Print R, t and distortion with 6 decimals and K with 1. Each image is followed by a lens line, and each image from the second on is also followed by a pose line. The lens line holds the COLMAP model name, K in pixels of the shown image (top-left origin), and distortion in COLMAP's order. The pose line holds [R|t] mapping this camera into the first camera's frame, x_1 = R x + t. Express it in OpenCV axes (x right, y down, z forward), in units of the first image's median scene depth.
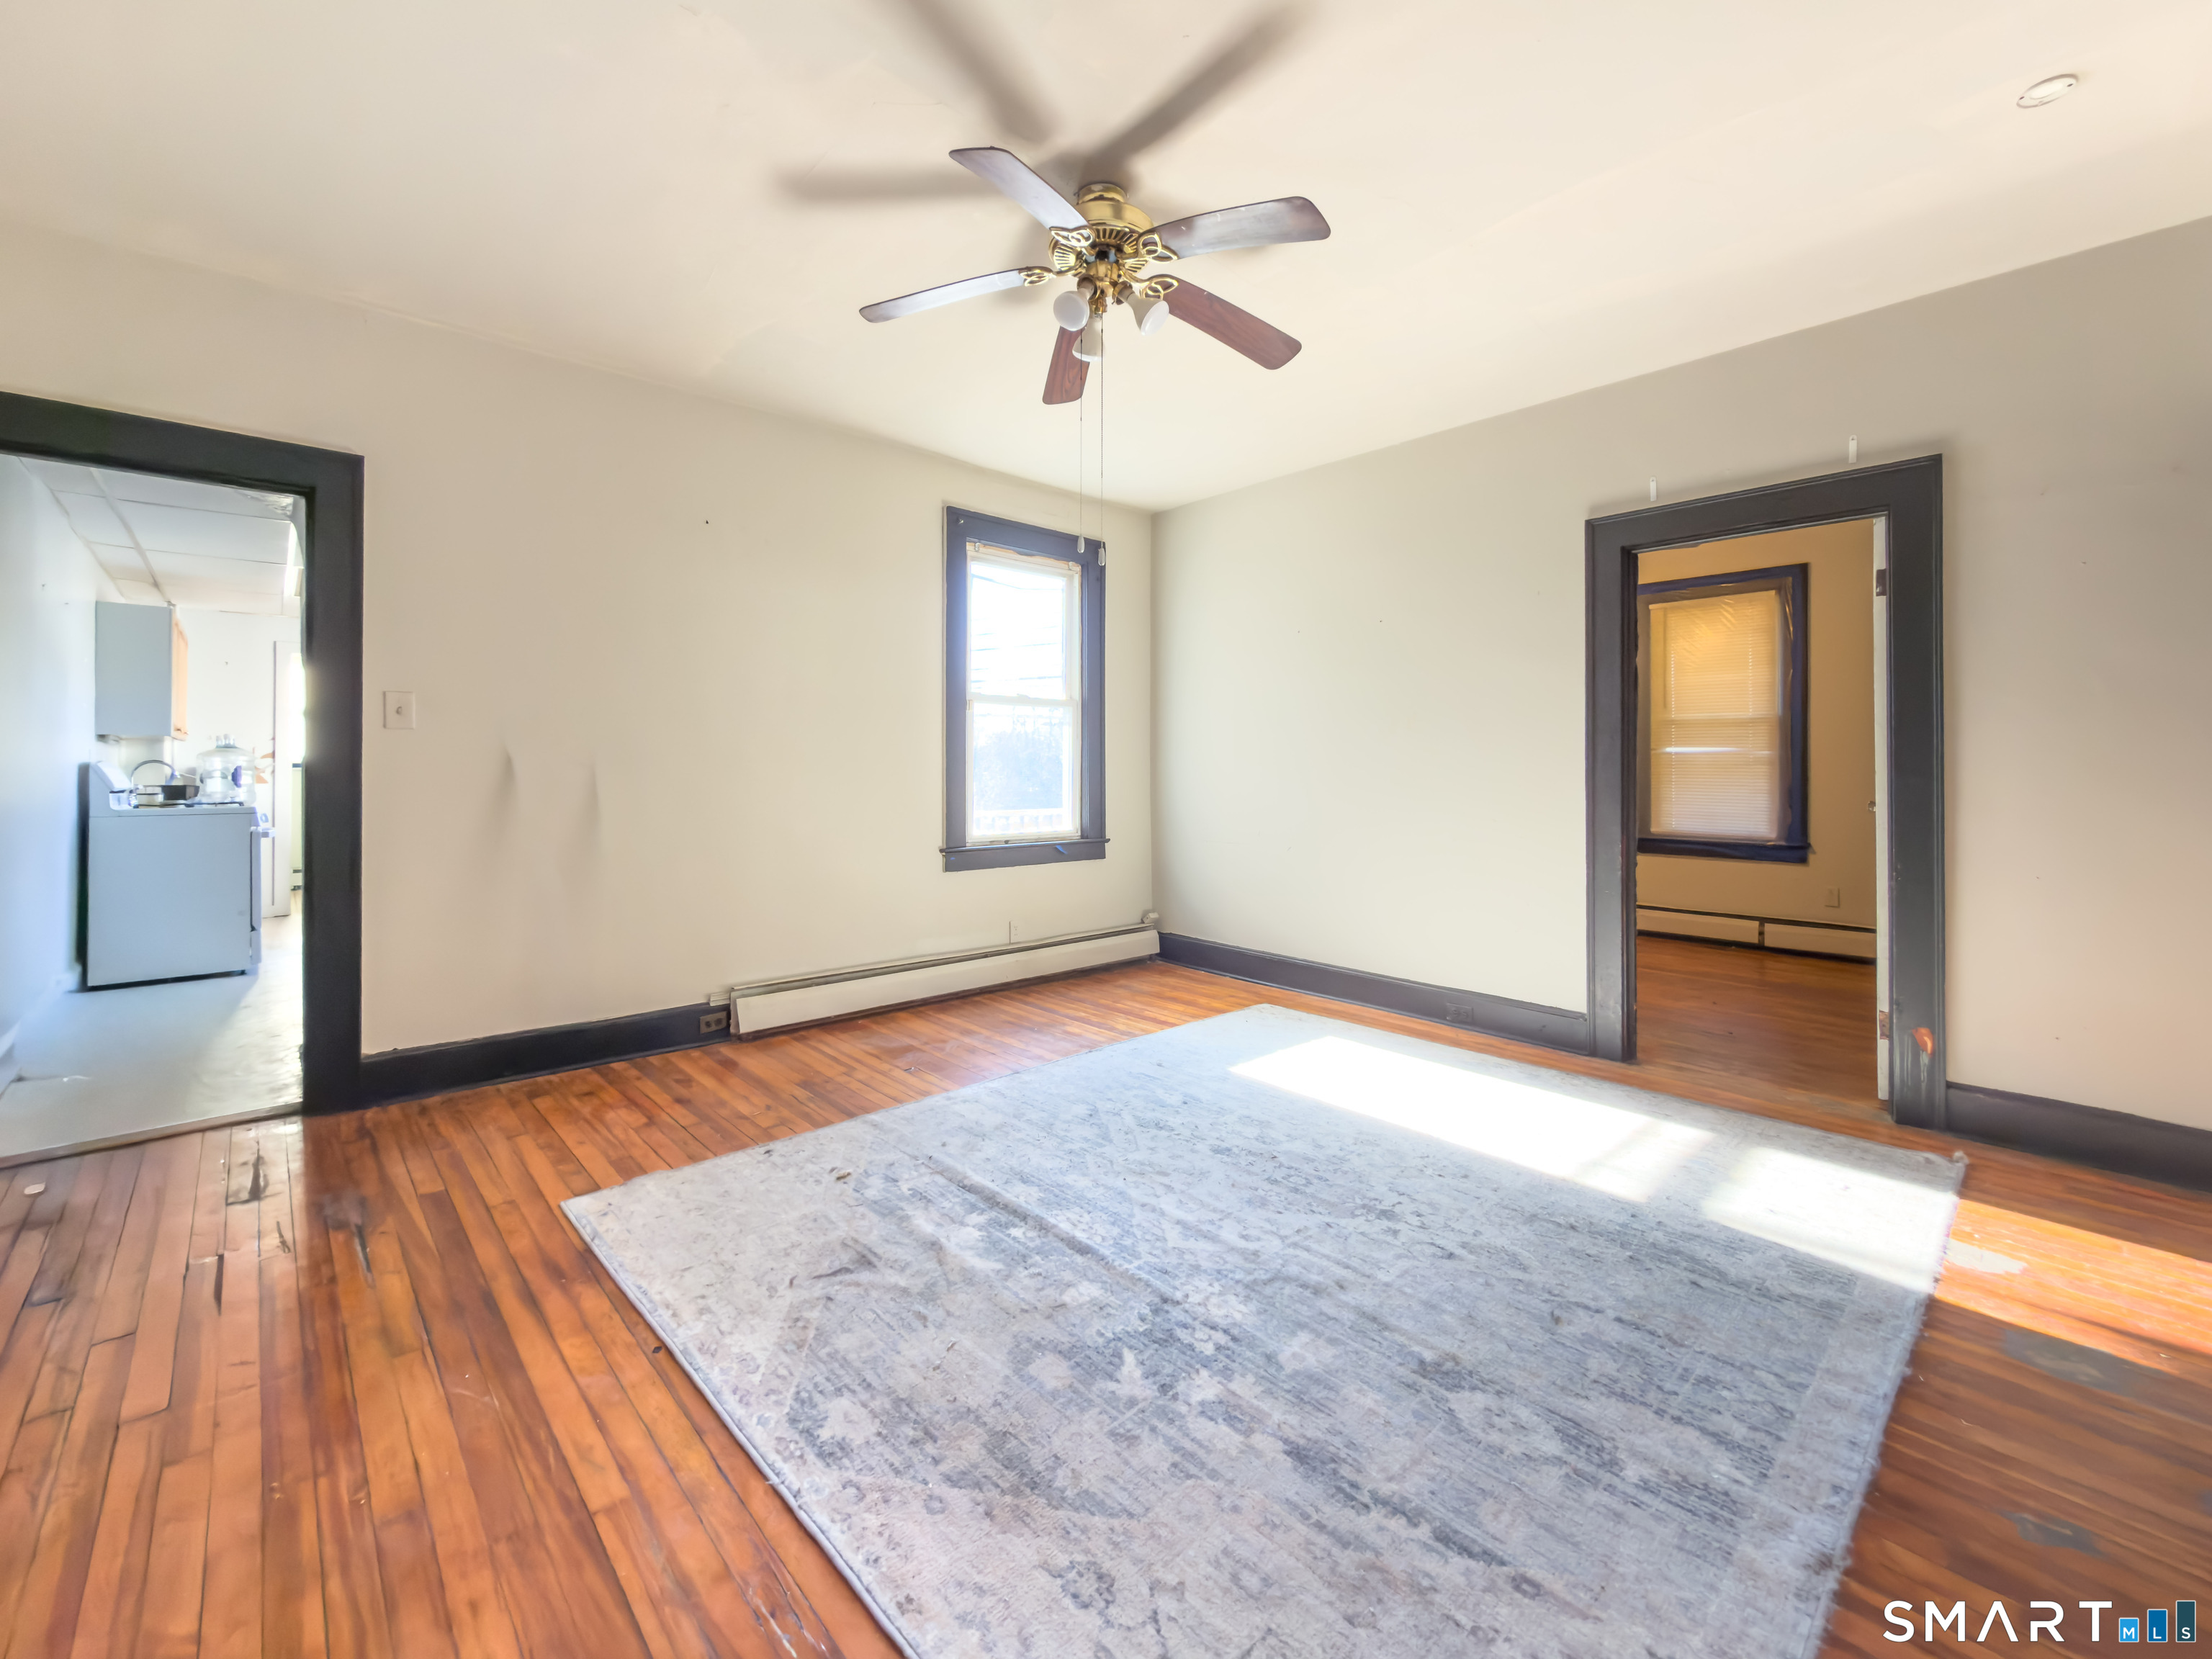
lens RADIAL K [[901.6, 0, 1121.6], [0, 901.6, 769.6], [0, 0, 1]] dist [0.000332, 0.000539]
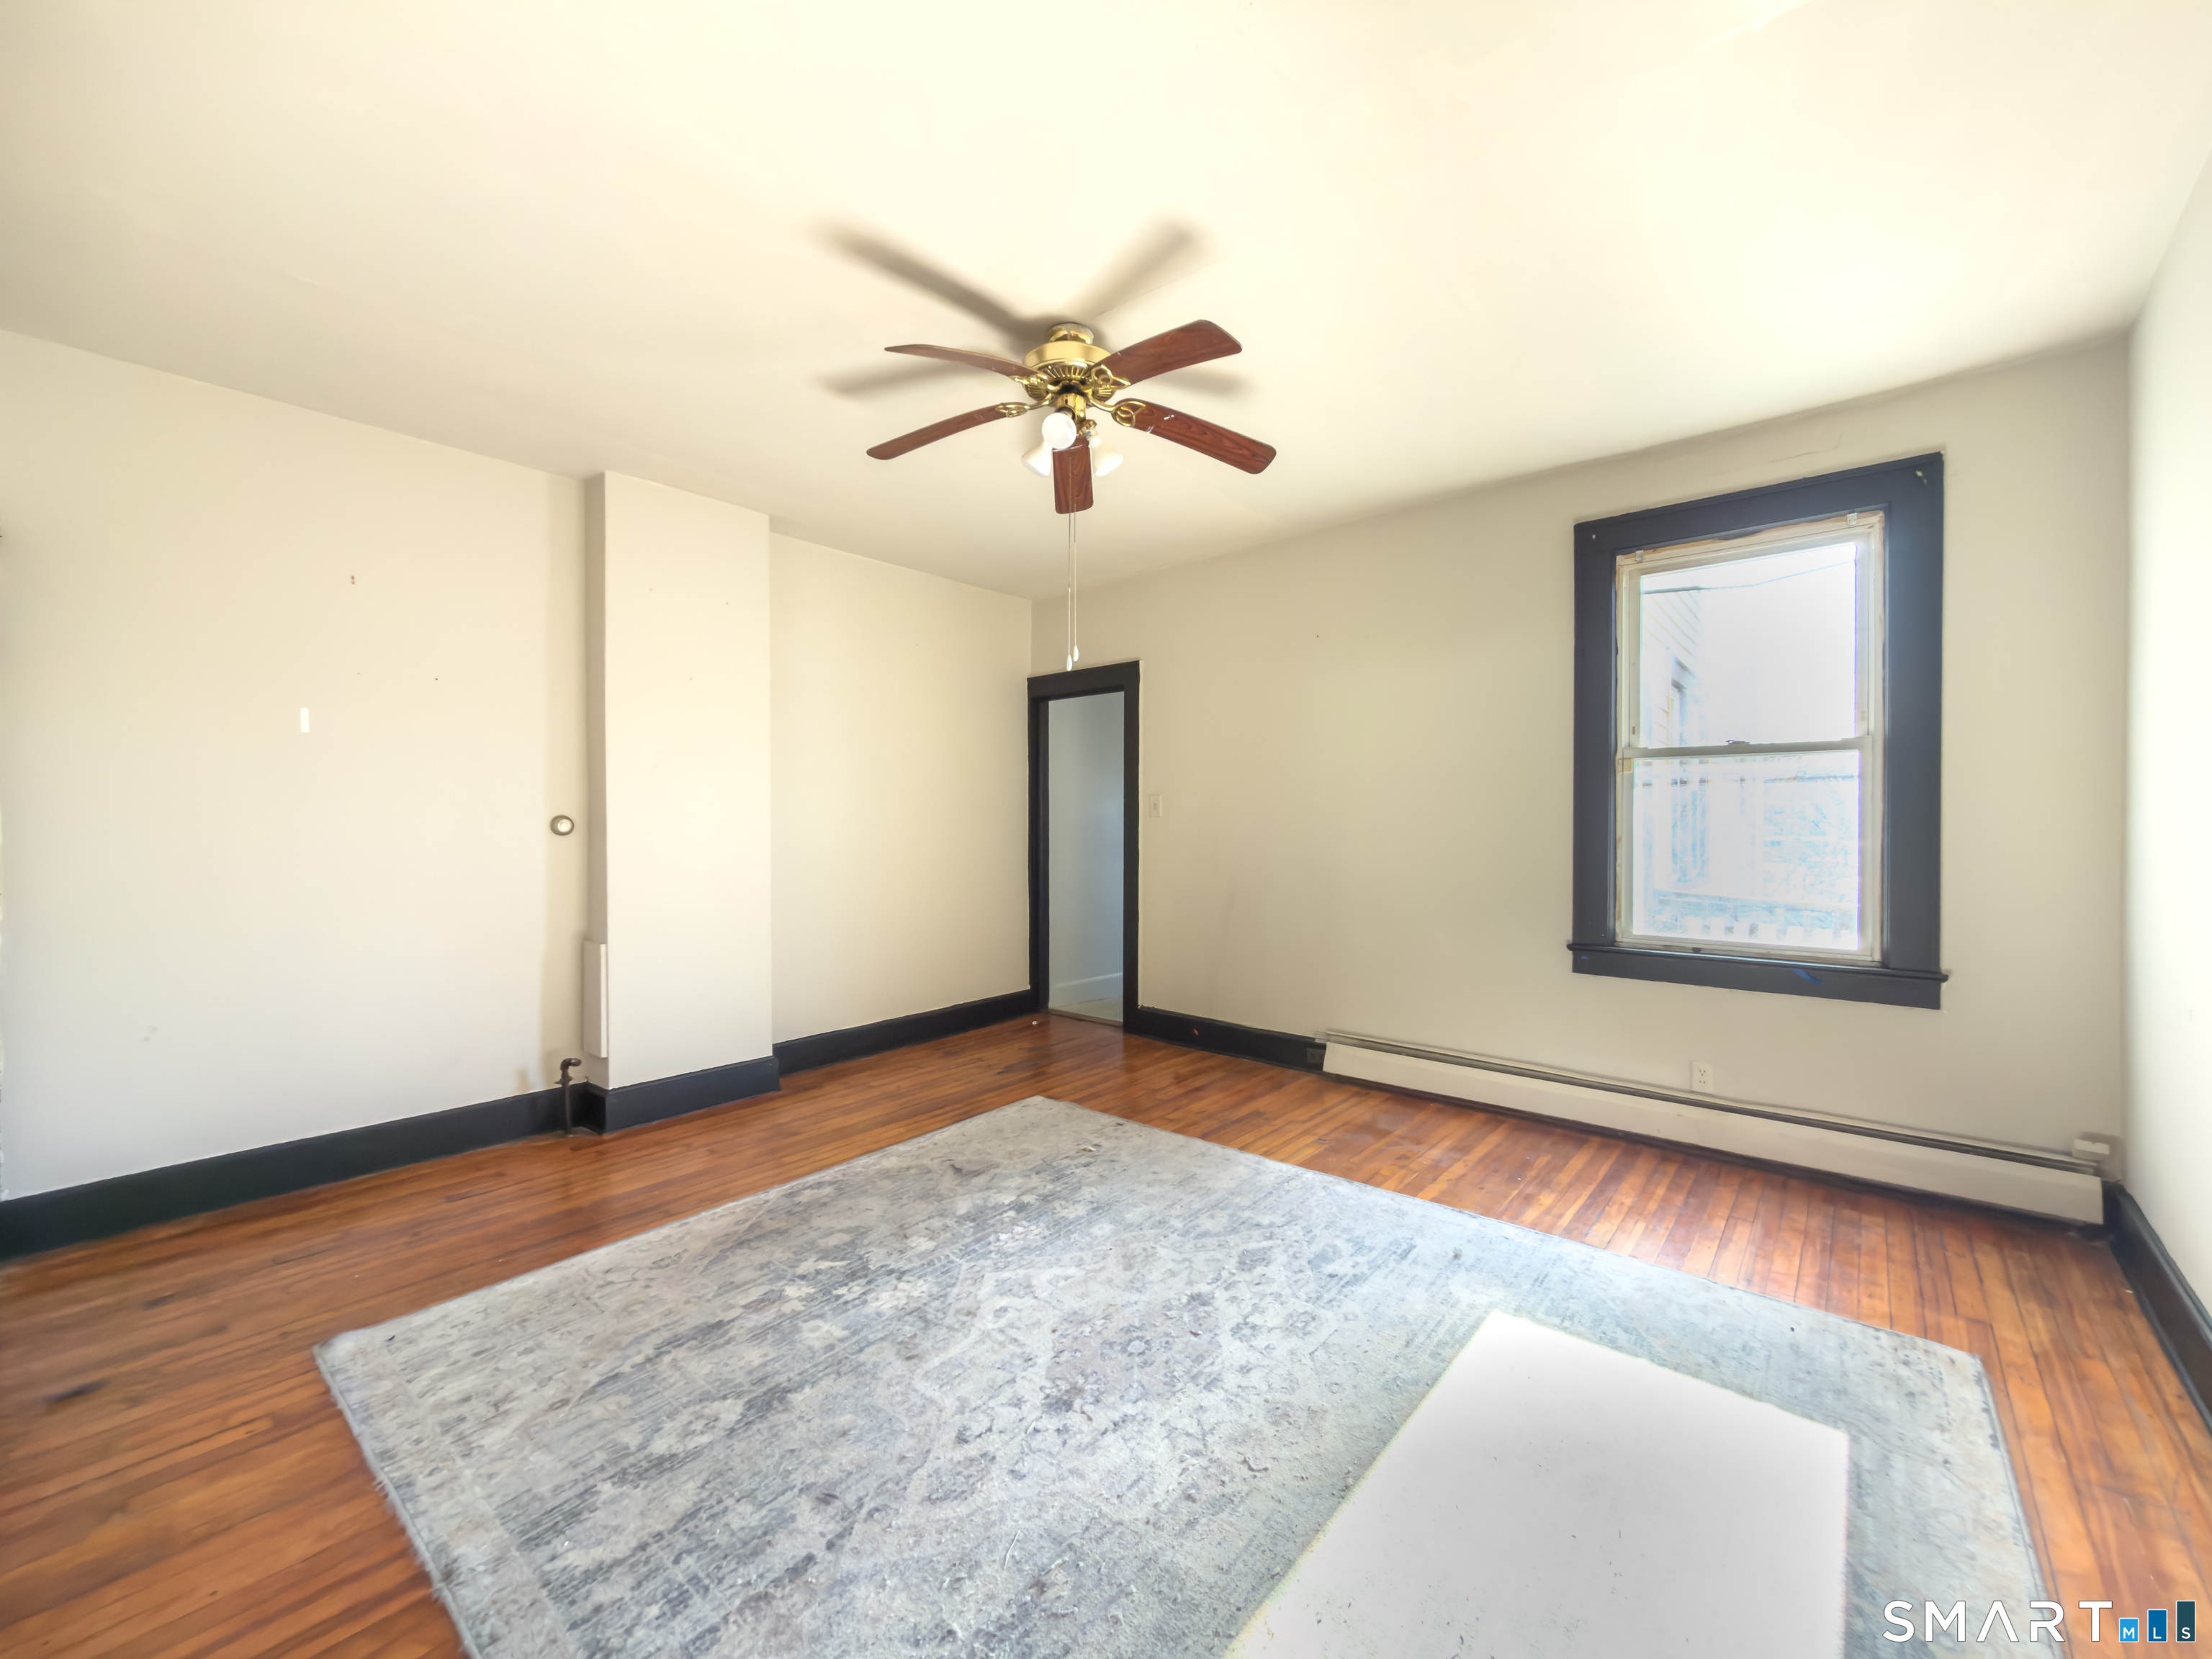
lens RADIAL K [[901.6, 0, 1106.7], [0, 901.6, 829.7], [0, 0, 1]] dist [0.000332, 0.000539]
pose [[0.109073, 0.003804, -0.994026, 1.501228], [-0.000634, 0.999993, 0.003757, -0.048785], [0.994034, 0.000220, 0.109075, 1.279637]]
